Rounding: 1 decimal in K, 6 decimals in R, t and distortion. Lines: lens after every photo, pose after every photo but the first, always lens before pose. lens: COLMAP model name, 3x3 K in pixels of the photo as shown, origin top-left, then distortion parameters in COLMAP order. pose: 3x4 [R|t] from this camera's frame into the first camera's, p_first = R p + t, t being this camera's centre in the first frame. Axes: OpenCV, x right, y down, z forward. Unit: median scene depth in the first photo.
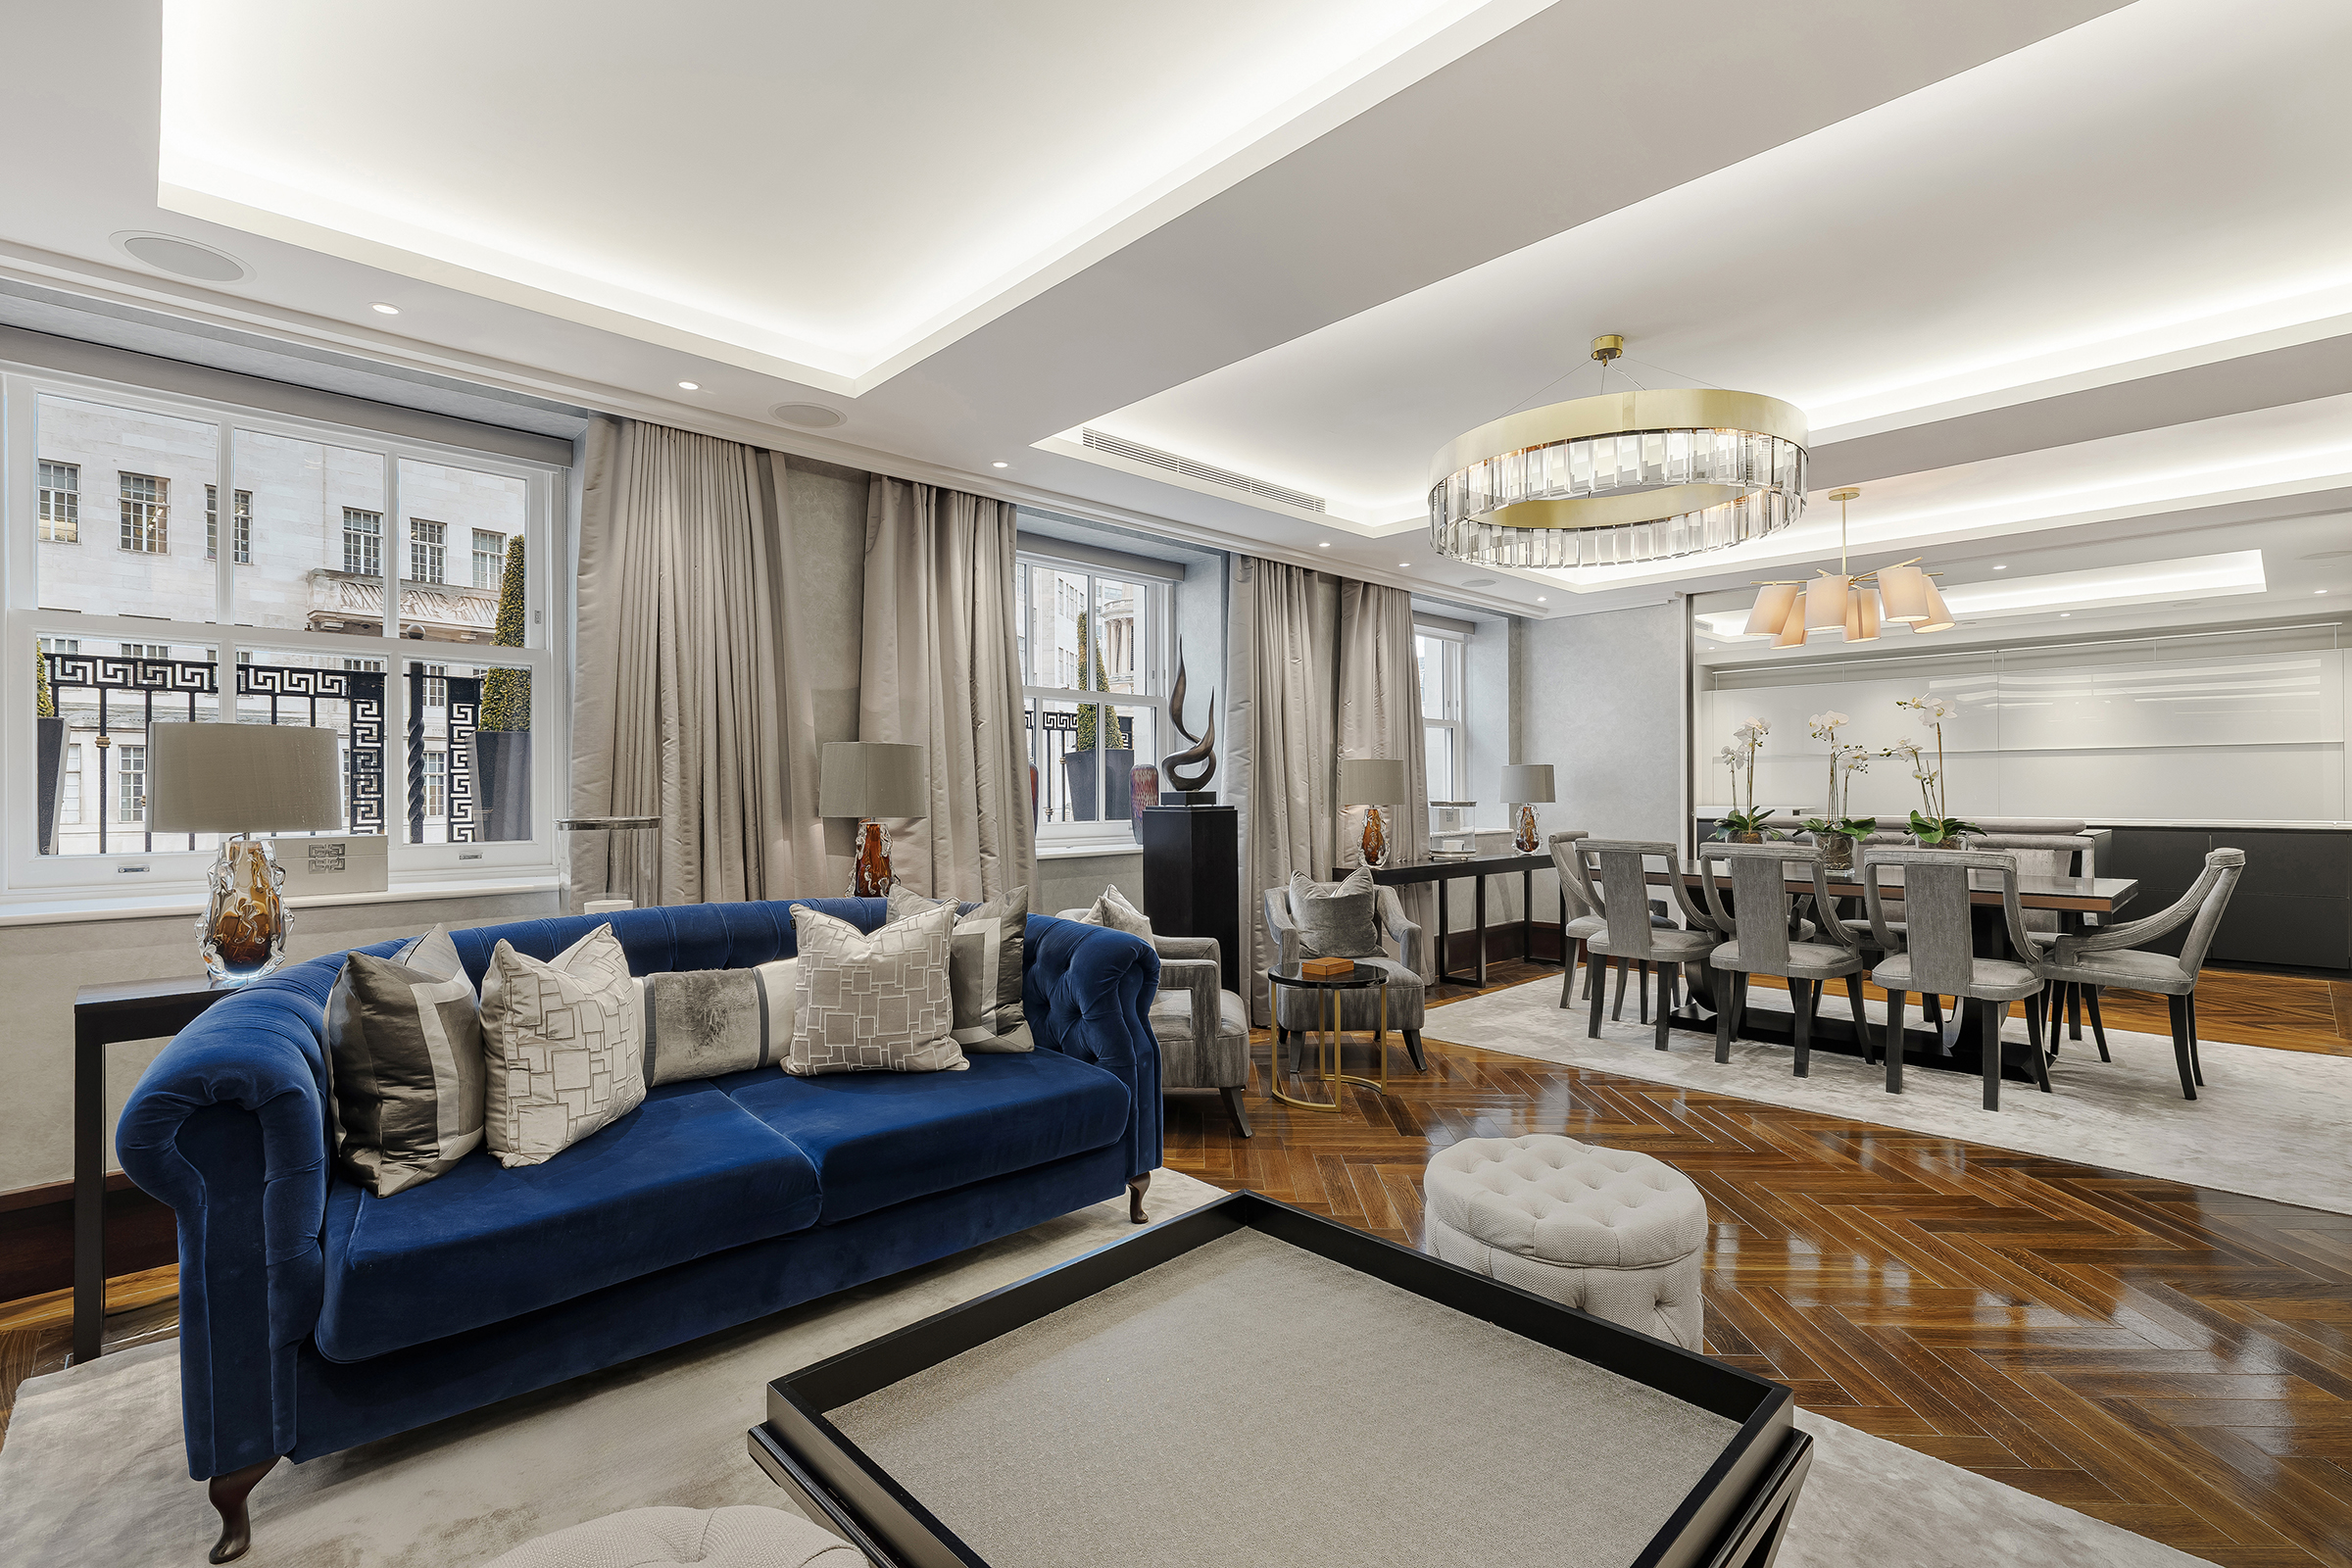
lens RADIAL K [[1060.1, 0, 1154.9], [0, 1060.1, 779.4], [0, 0, 1]] dist [0.005341, 0.000579]
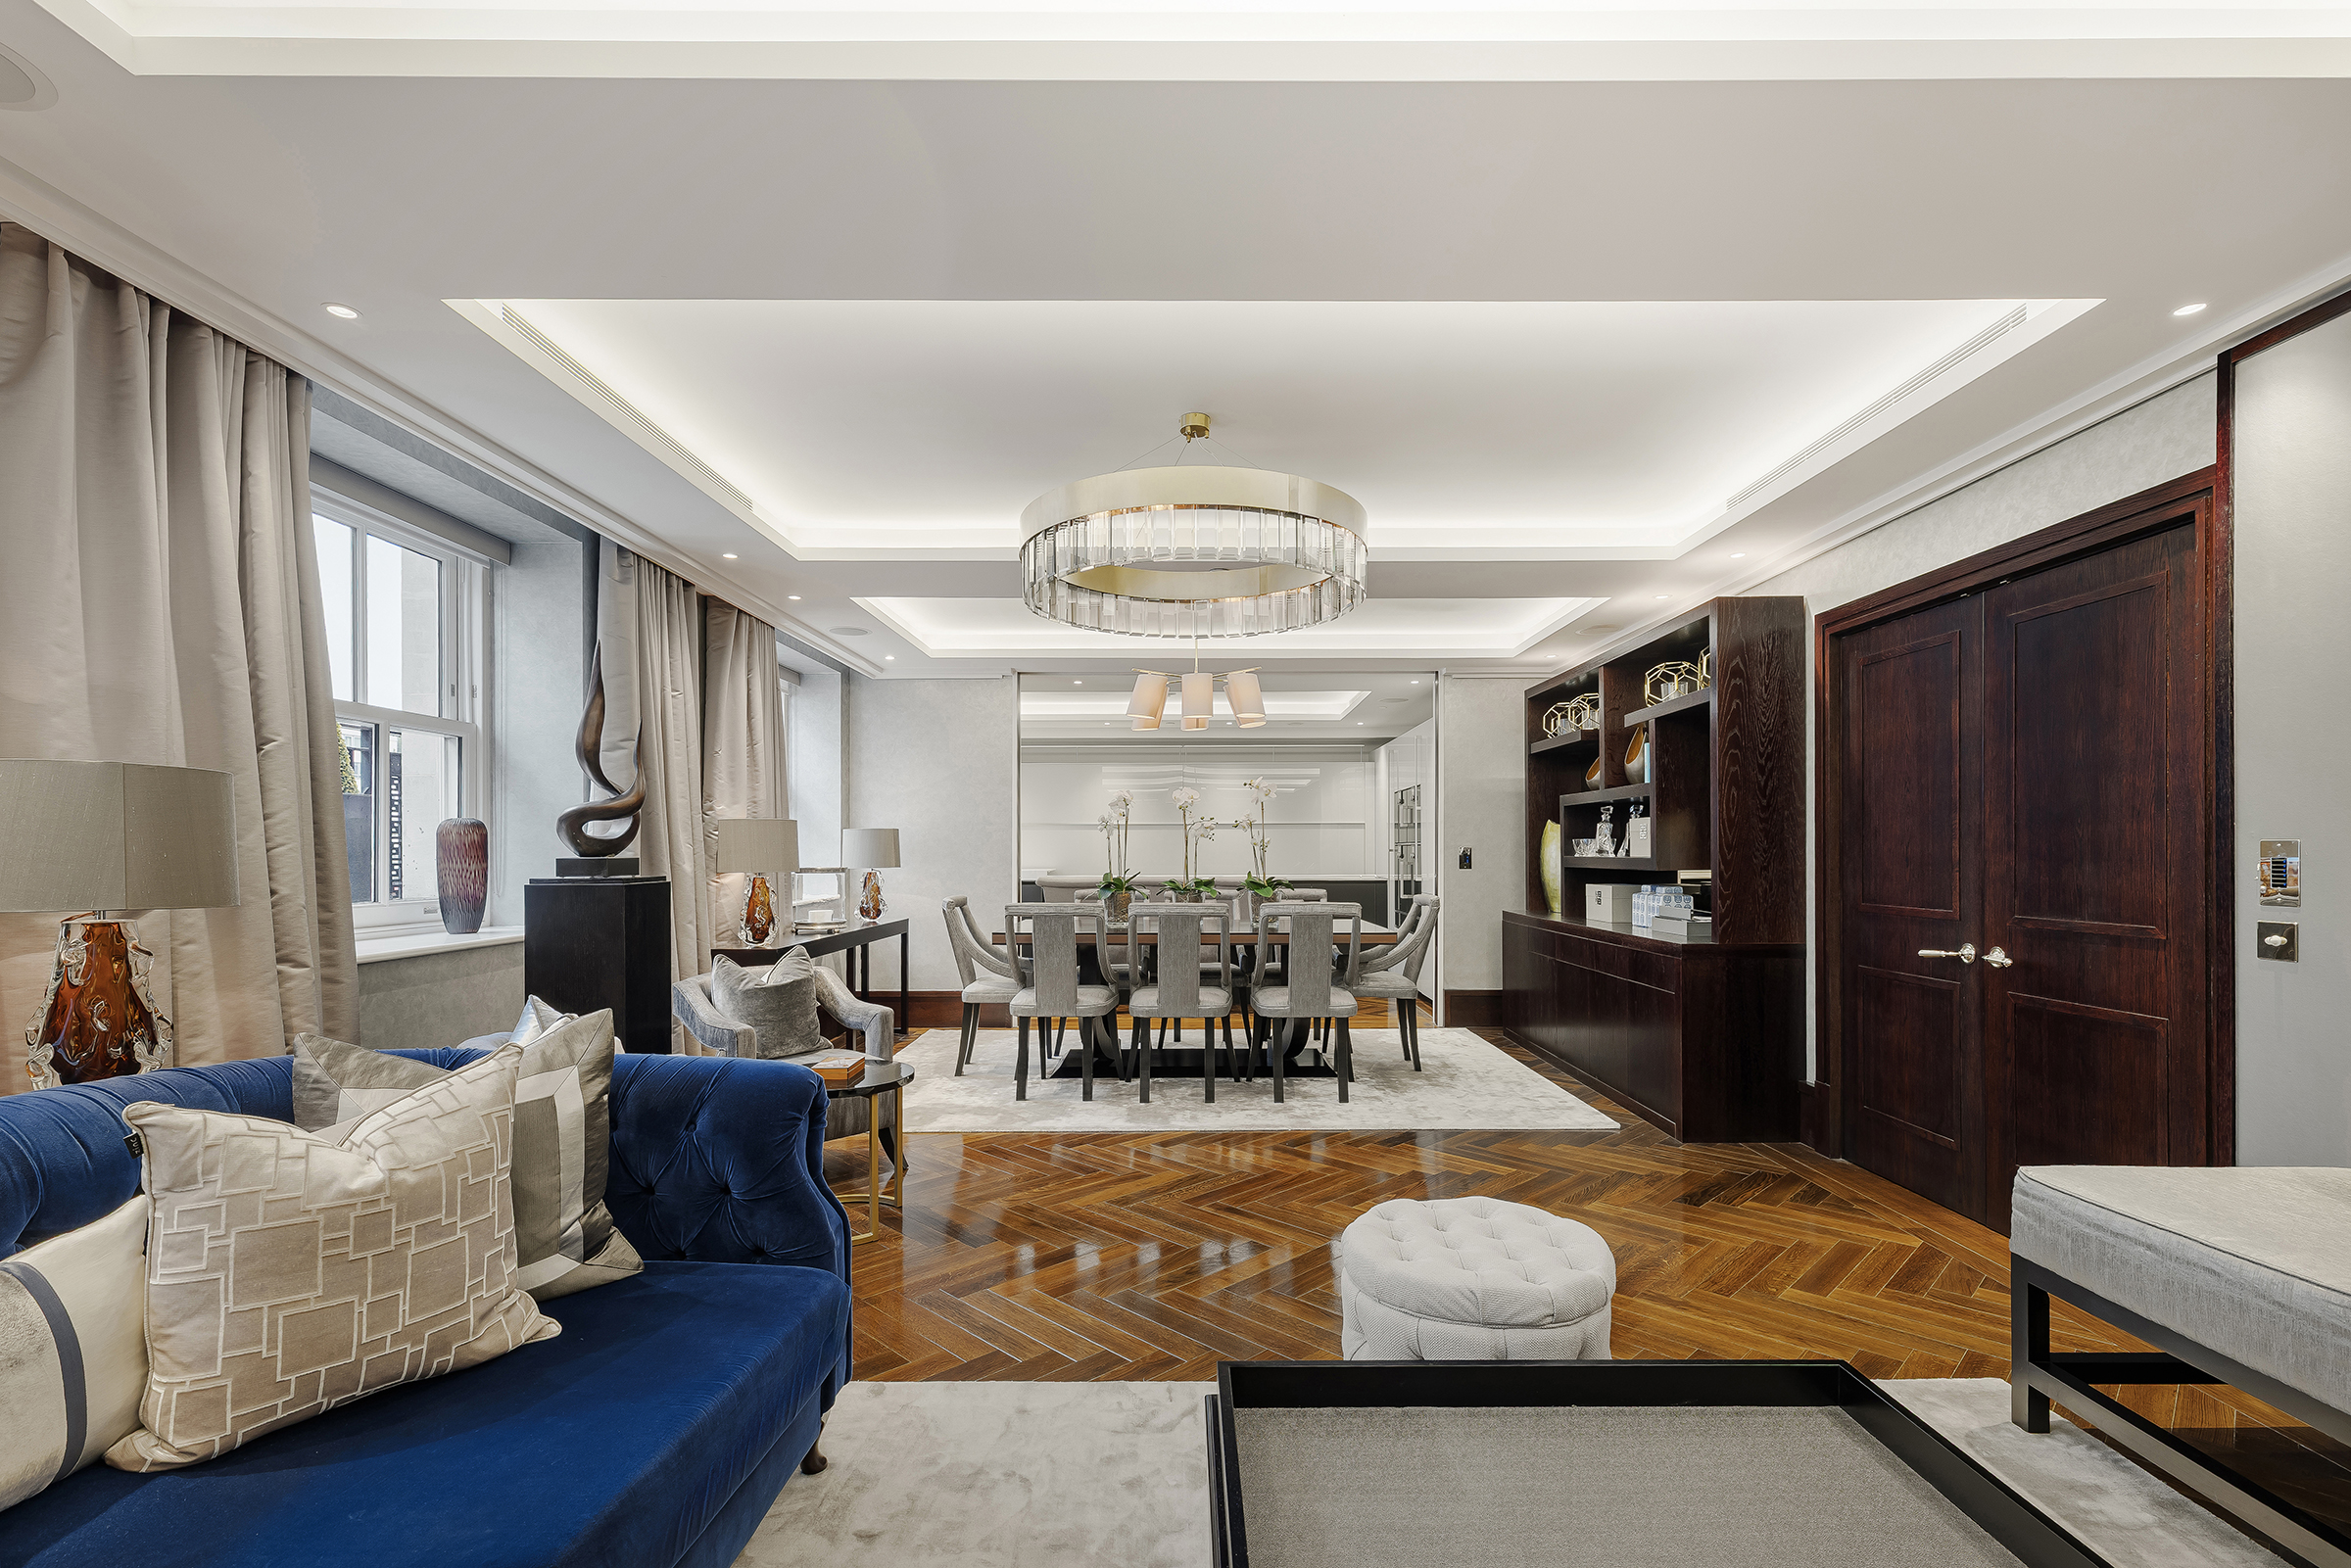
lens RADIAL K [[1052.2, 0, 1185.3], [0, 1052.2, 853.0], [0, 0, 1]] dist [0.007506, -0.000003]
pose [[0.686100, 0.000583, 0.727507, -0.231143], [-0.007080, 0.999958, 0.005876, 0.001274], [-0.727473, -0.009182, 0.686075, 0.221833]]
